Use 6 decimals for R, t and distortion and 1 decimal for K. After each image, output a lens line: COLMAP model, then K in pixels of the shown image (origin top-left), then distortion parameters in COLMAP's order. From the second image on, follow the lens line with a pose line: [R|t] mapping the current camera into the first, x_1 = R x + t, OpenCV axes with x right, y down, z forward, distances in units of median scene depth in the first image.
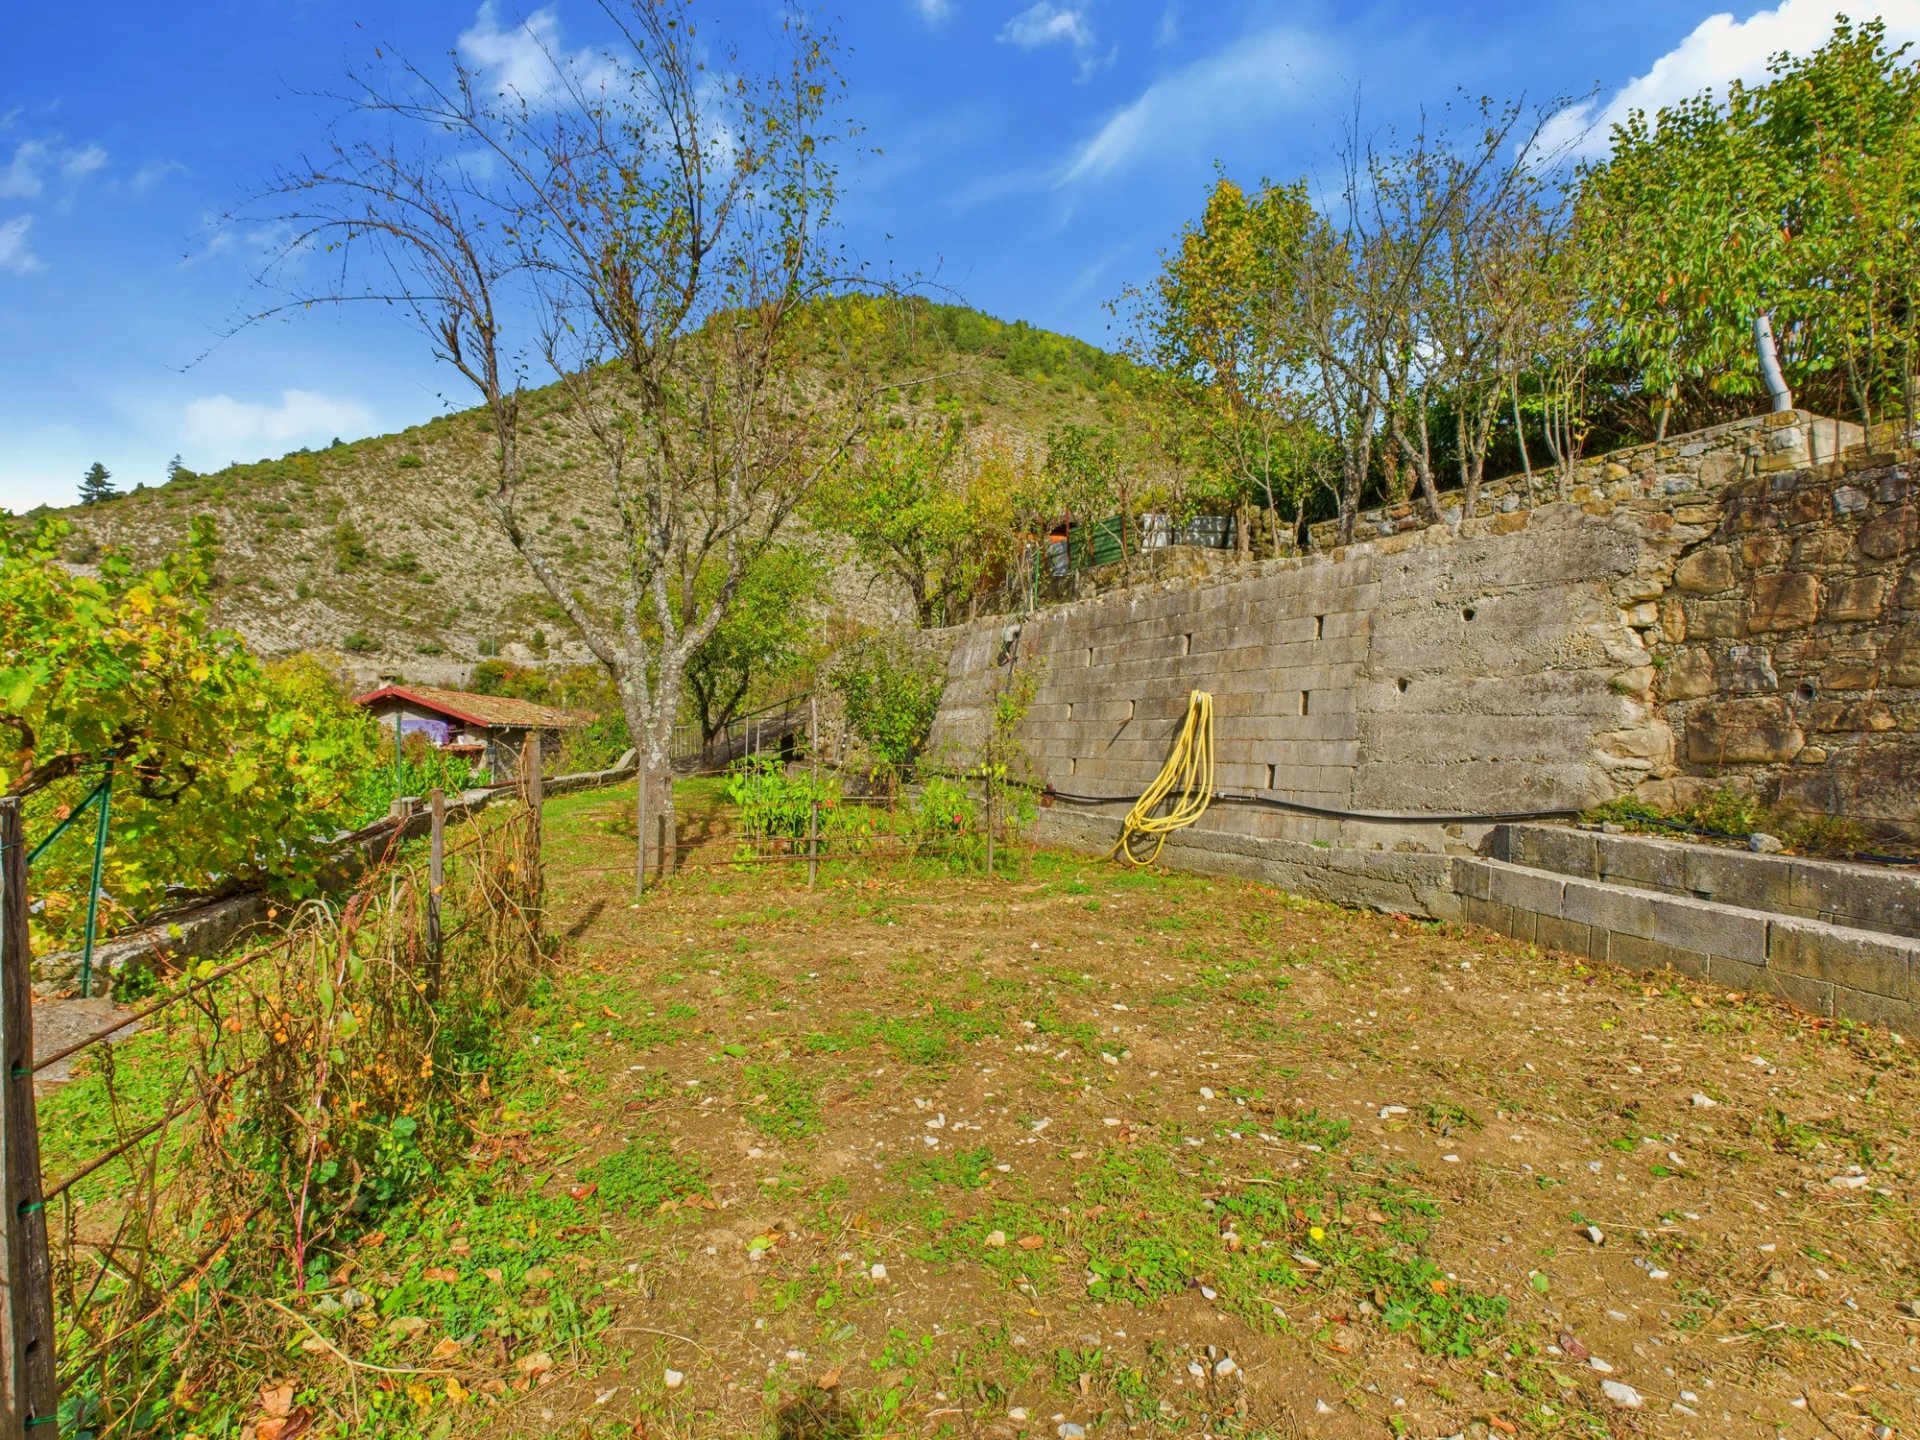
lens RADIAL K [[779.9, 0, 989.0], [0, 779.9, 712.0], [0, 0, 1]] dist [0.001414, -0.000395]
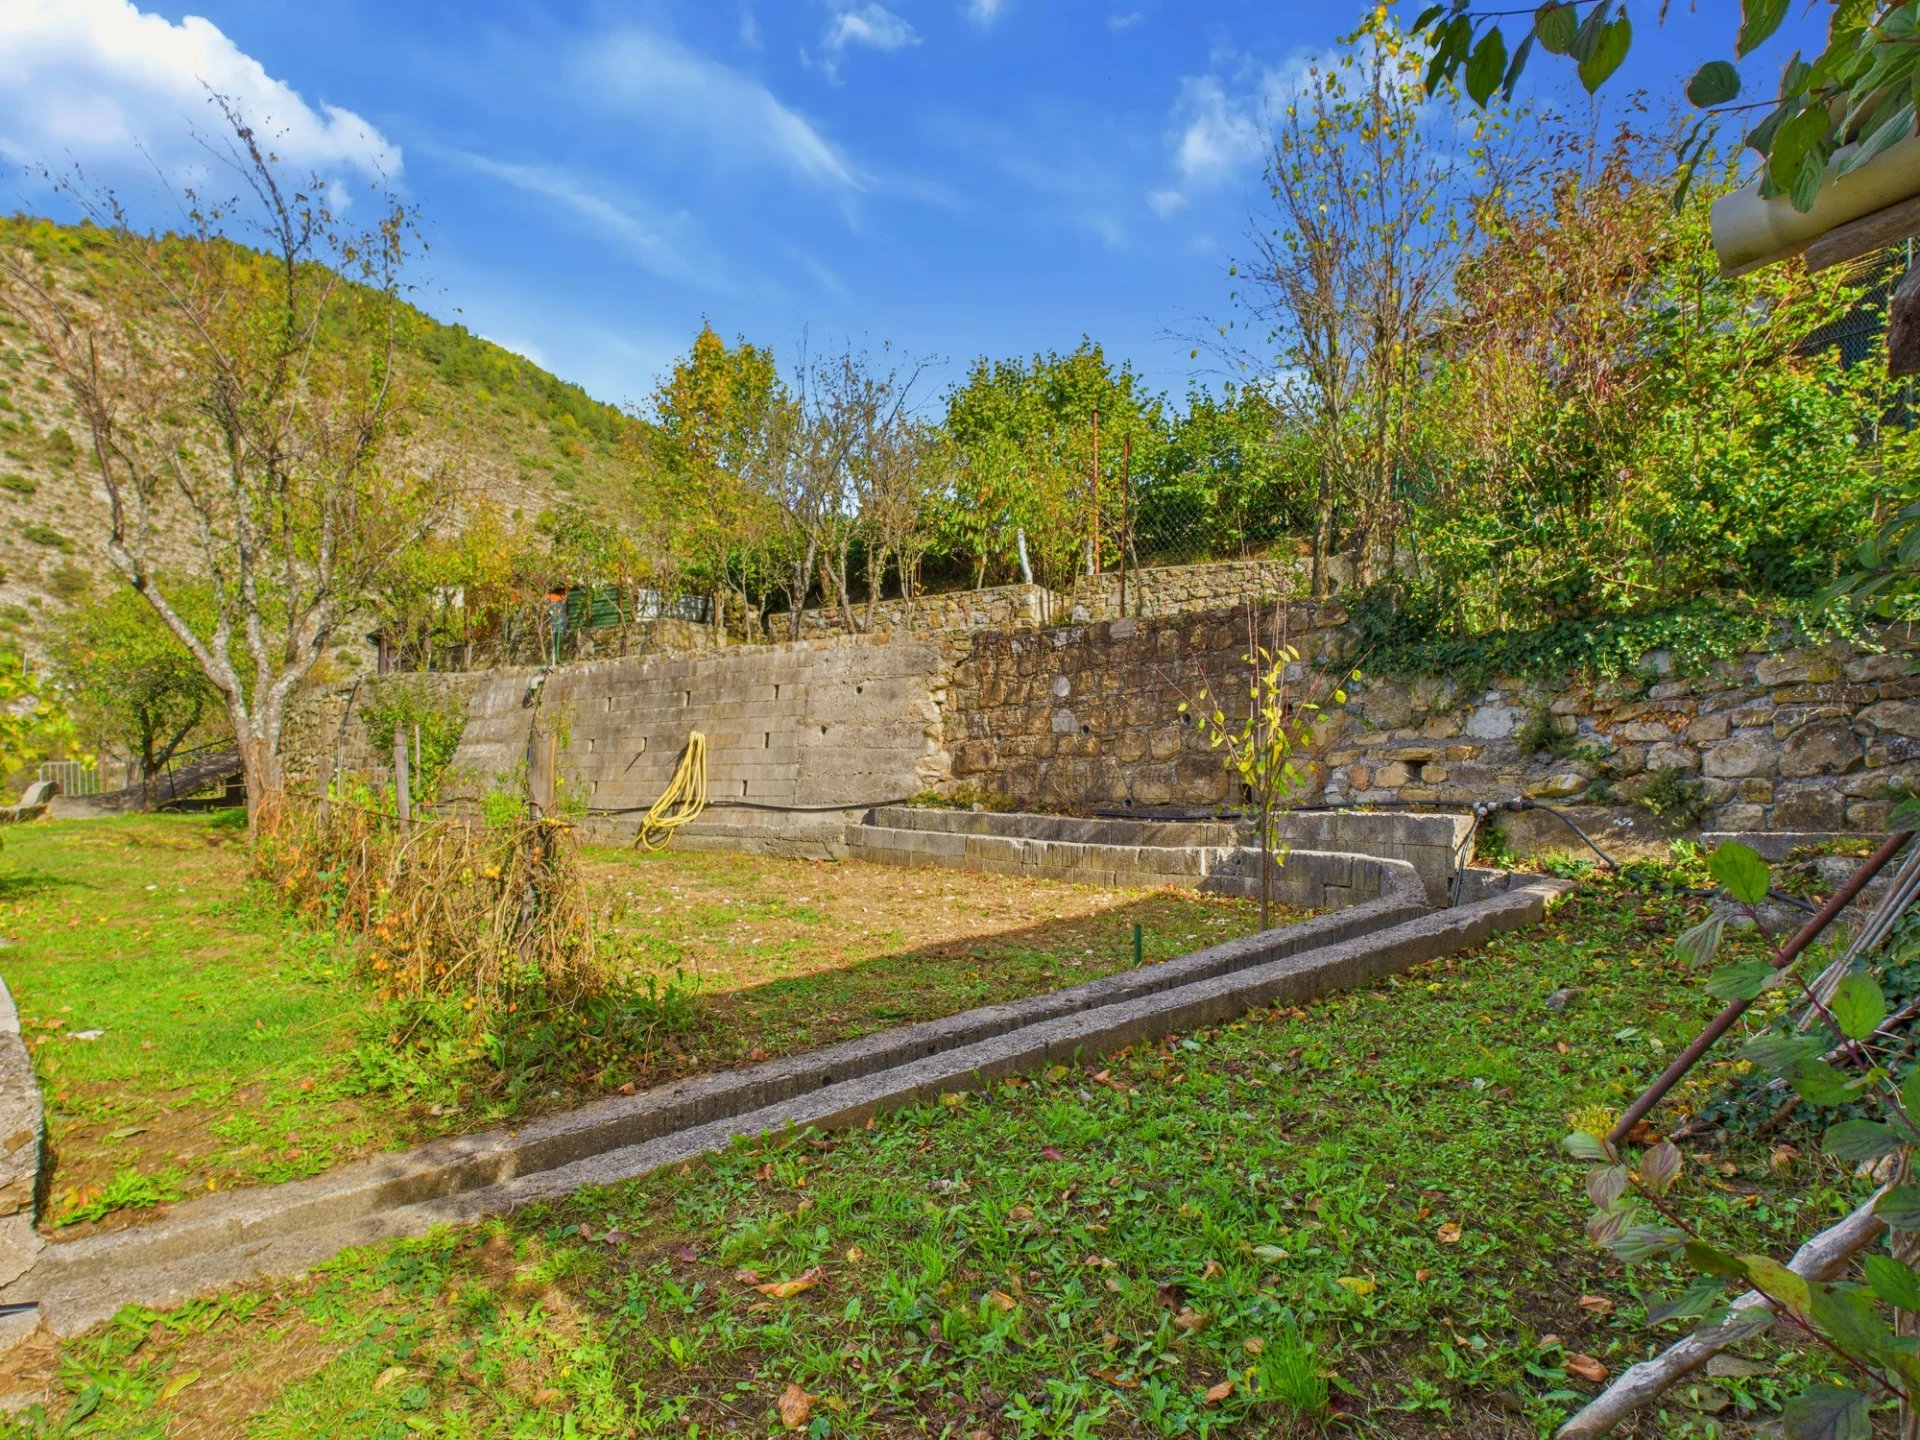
lens RADIAL K [[779.9, 0, 989.0], [0, 779.9, 712.0], [0, 0, 1]] dist [0.001414, -0.000395]
pose [[0.783693, 0.040152, 0.619849, -0.202774], [0.004324, 0.997532, -0.070085, 0.040617], [-0.621133, 0.057605, 0.781585, -0.468089]]
